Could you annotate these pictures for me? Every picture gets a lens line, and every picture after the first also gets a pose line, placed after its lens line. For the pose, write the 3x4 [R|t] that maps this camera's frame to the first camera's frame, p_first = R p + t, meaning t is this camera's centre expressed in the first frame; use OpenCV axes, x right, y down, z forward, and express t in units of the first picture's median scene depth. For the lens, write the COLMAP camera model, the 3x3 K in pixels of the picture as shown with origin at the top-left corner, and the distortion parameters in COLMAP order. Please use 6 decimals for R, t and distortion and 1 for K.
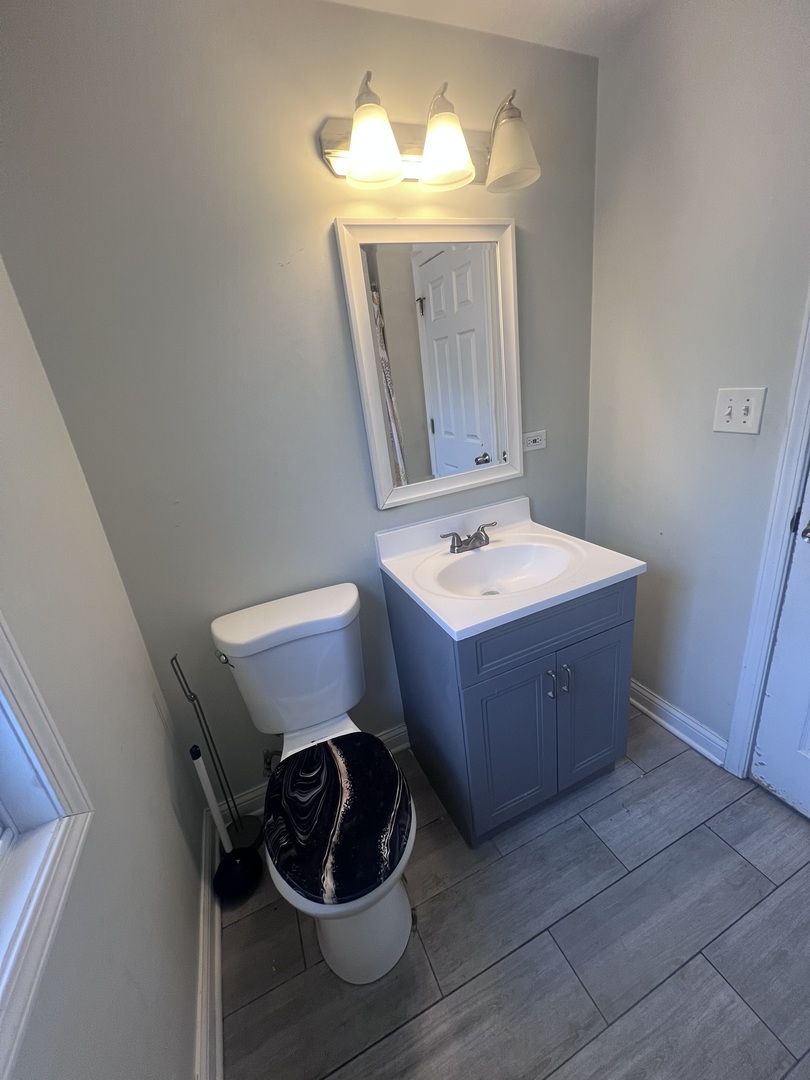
lens RADIAL K [[436.4, 0, 403.4], [0, 436.4, 535.6], [0, 0, 1]] dist [0.000121, 0.000733]
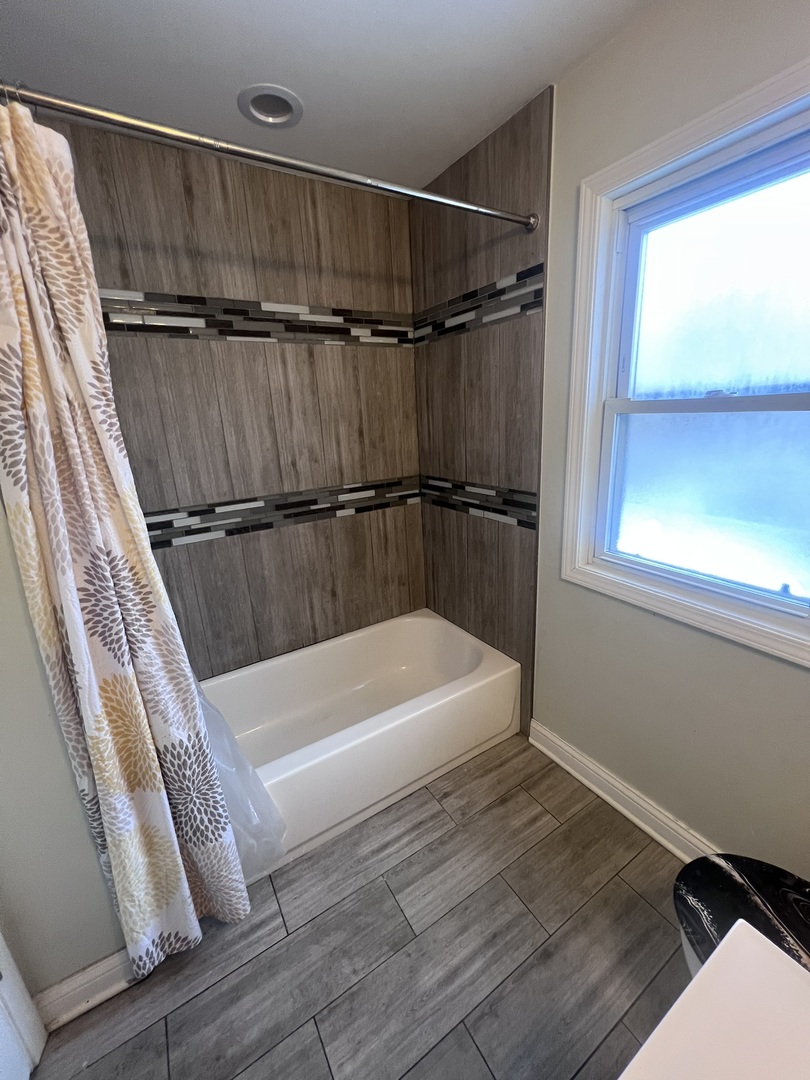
lens RADIAL K [[432.9, 0, 408.8], [0, 432.9, 539.9], [0, 0, 1]] dist [0.001611, 0.000632]
pose [[-0.973258, 0.210403, -0.092193, 0.373172], [0.111358, 0.783164, 0.611762, -0.378188], [0.200919, 0.585136, -0.785651, 0.933591]]
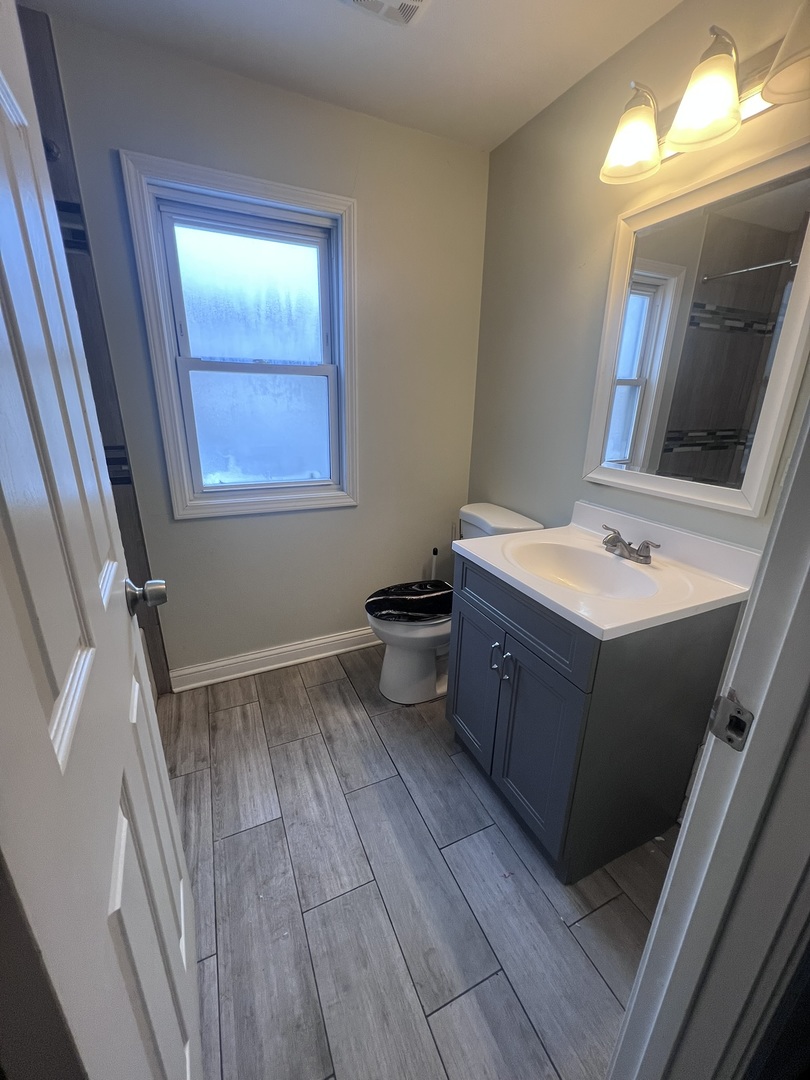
lens RADIAL K [[432.9, 0, 408.8], [0, 432.9, 539.9], [0, 0, 1]] dist [0.001611, 0.000632]
pose [[0.026262, 0.432851, -0.901083, 1.200229], [-0.371846, 0.840942, 0.393124, -0.237199], [0.927923, 0.324740, 0.183039, 0.541192]]
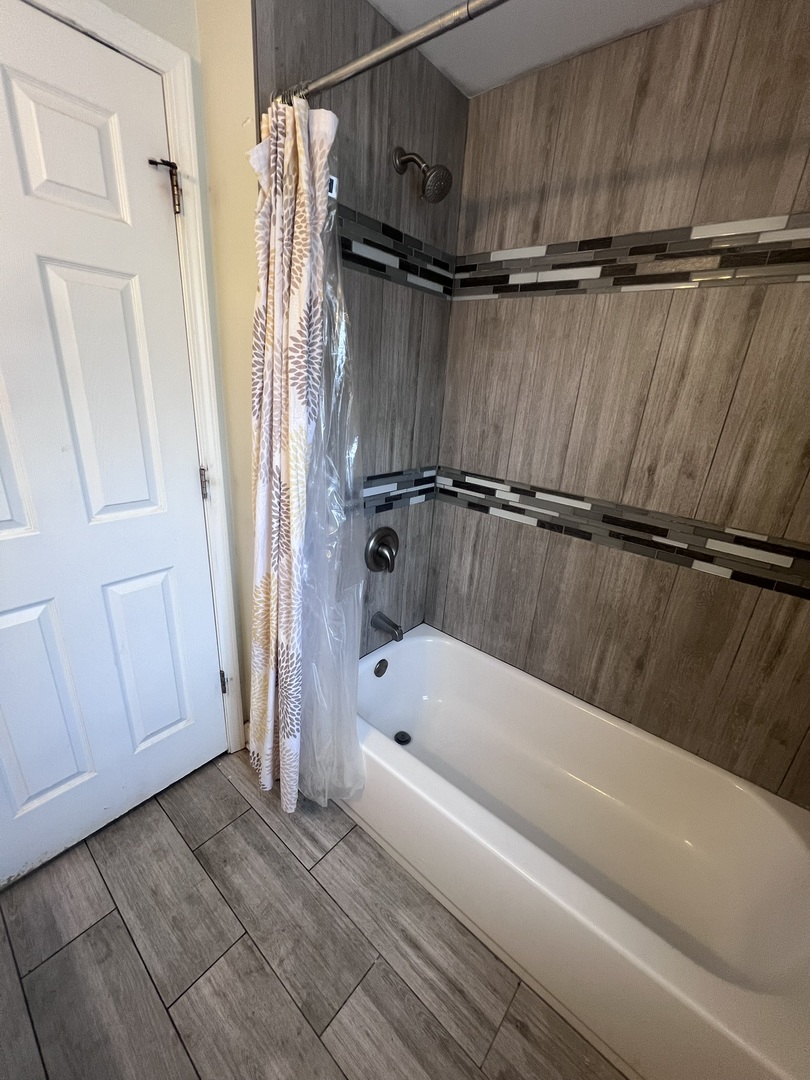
lens RADIAL K [[432.9, 0, 408.8], [0, 432.9, 539.9], [0, 0, 1]] dist [0.001611, 0.000632]
pose [[-0.454227, -0.216339, 0.864219, -0.133185], [0.298882, 0.876841, 0.376589, -0.118097], [-0.839254, 0.429357, -0.333625, 0.404619]]
